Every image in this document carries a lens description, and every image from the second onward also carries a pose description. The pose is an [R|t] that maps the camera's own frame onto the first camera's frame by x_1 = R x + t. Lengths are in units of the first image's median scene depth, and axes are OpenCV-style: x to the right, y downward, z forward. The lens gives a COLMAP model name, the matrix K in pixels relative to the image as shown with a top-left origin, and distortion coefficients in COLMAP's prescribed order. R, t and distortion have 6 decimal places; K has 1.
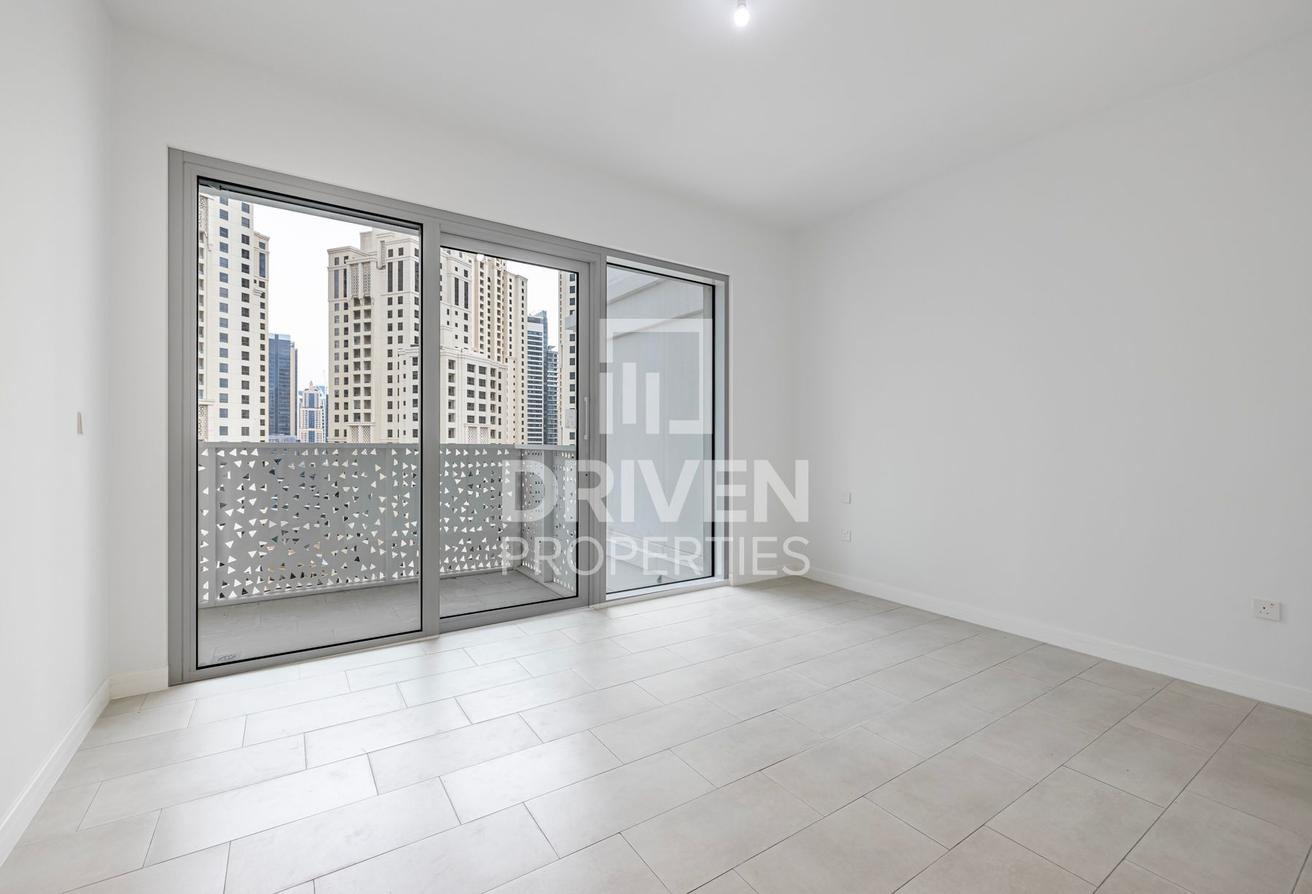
lens RADIAL K [[555.4, 0, 656.0], [0, 555.4, 447.0], [0, 0, 1]] dist [0.000286, 0.000137]
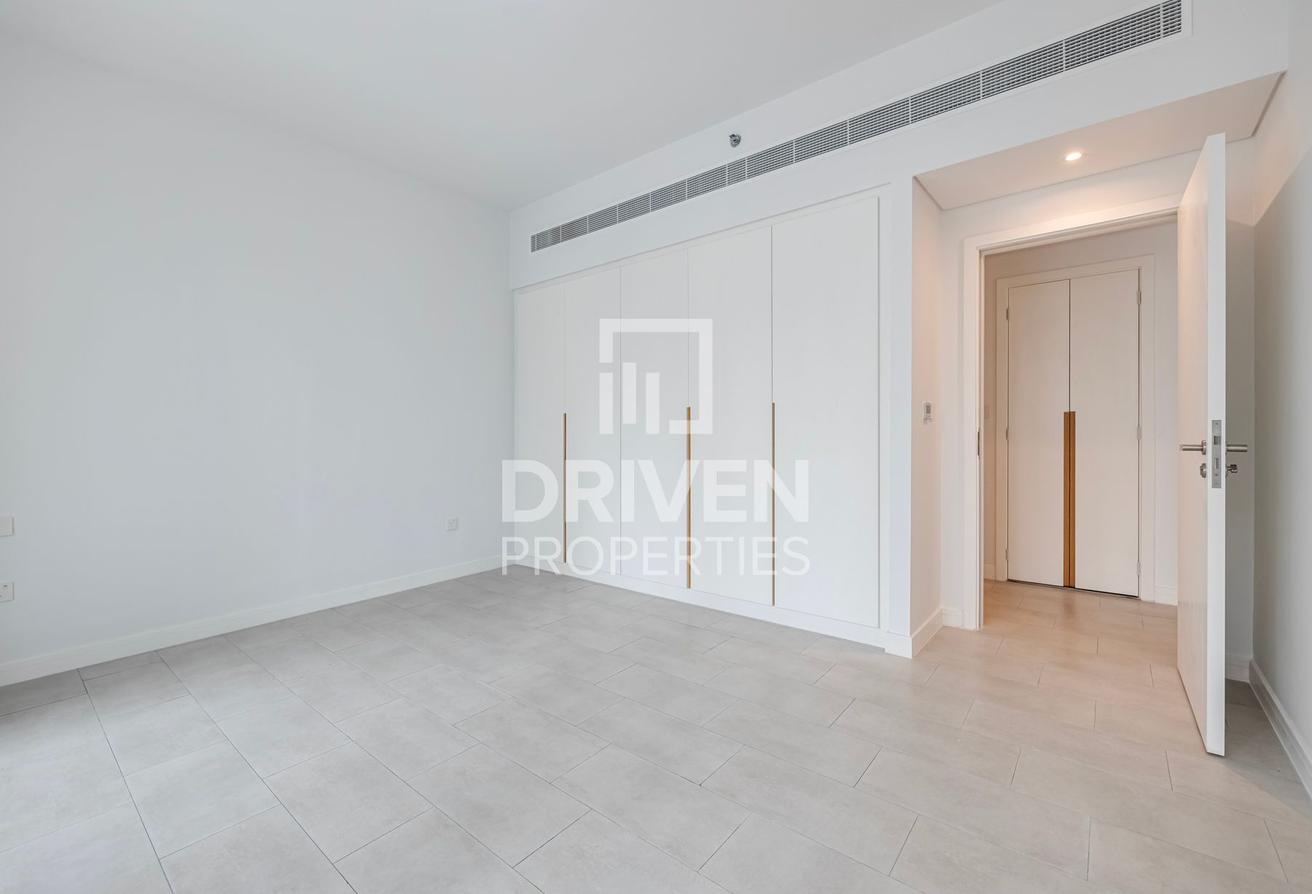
lens RADIAL K [[555.4, 0, 656.0], [0, 555.4, 447.0], [0, 0, 1]] dist [0.000286, 0.000137]
pose [[-0.288567, -0.048754, 0.956218, -0.701575], [0.011754, 0.998447, 0.054454, -0.037910], [-0.957388, 0.026953, -0.287546, 0.850467]]
